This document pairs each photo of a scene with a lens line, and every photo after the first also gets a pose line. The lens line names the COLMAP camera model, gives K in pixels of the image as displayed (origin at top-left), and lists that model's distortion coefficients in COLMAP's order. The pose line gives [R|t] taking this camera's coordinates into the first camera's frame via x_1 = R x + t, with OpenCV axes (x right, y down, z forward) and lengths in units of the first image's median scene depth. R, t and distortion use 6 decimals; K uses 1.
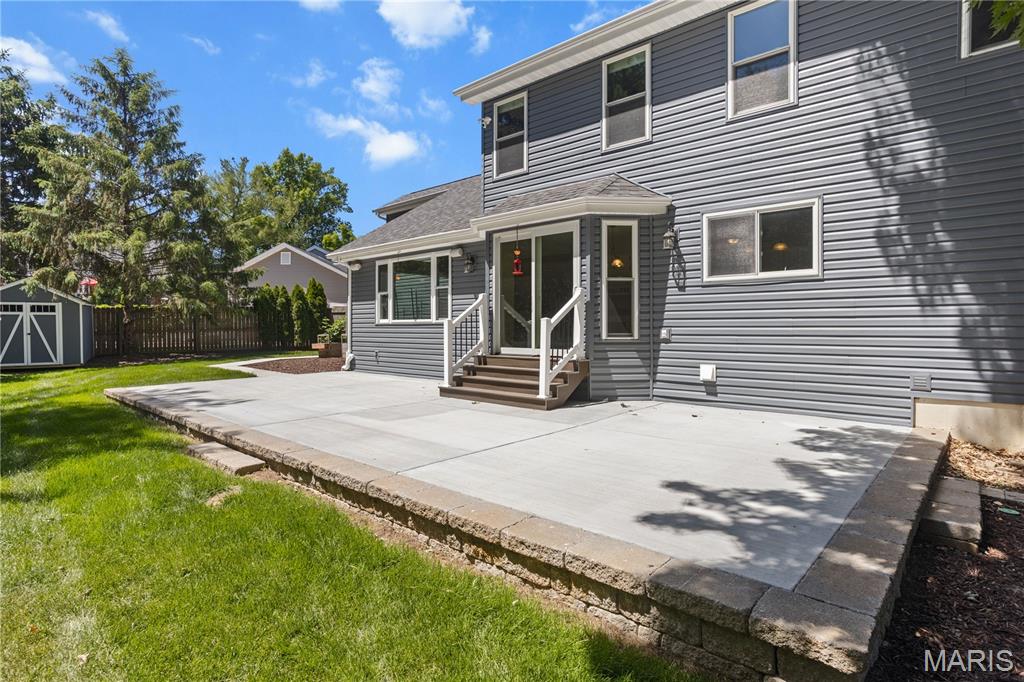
lens RADIAL K [[539.6, 0, 519.3], [0, 539.6, 330.6], [0, 0, 1]] dist [-0.034530, 0.000904]
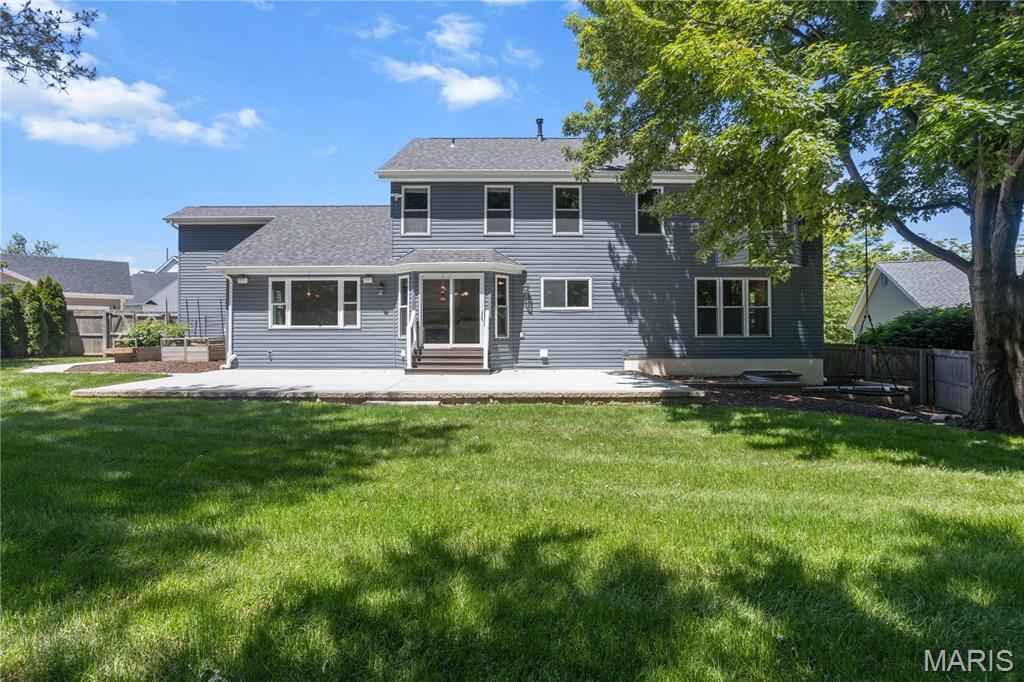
lens RADIAL K [[489.8, 0, 510.2], [0, 489.8, 330.3], [0, 0, 1]] dist [-0.026699, 0.014822]
pose [[0.741514, 0.006165, 0.670909, -0.823773], [0.003562, 0.999908, -0.013125, 0.010209], [-0.670928, 0.012122, 0.741424, -0.260376]]
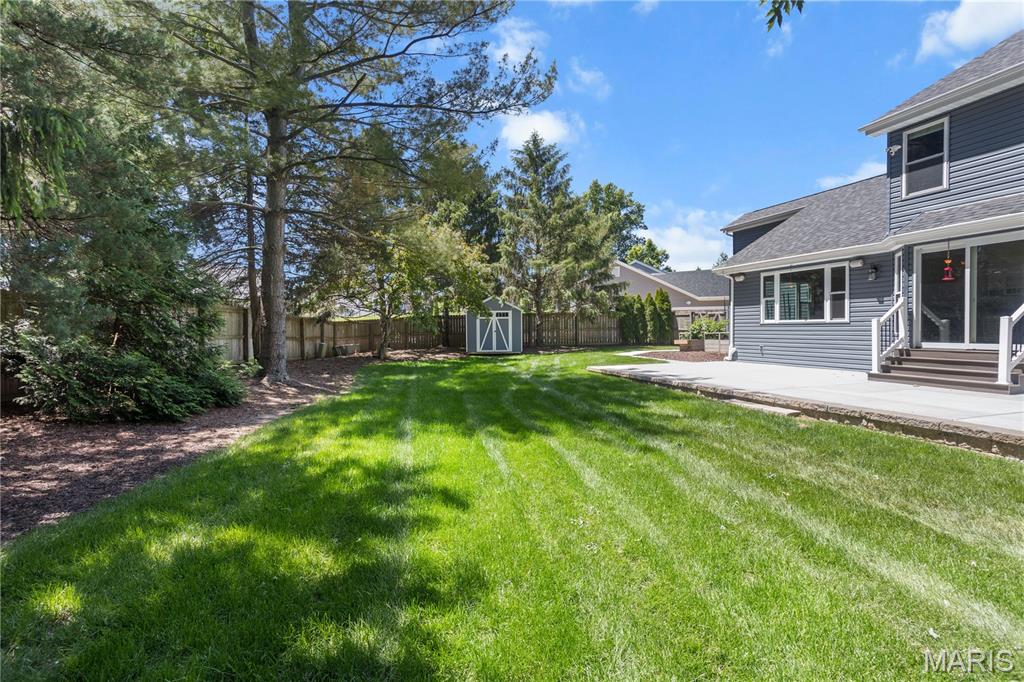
lens RADIAL K [[489.8, 0, 508.5], [0, 489.8, 333.6], [0, 0, 1]] dist [-0.026699, 0.014822]
pose [[0.867667, 0.005317, -0.497117, -0.291157], [-0.003175, 0.999982, 0.005154, 0.009182], [0.497136, -0.002894, 0.867668, -0.363289]]
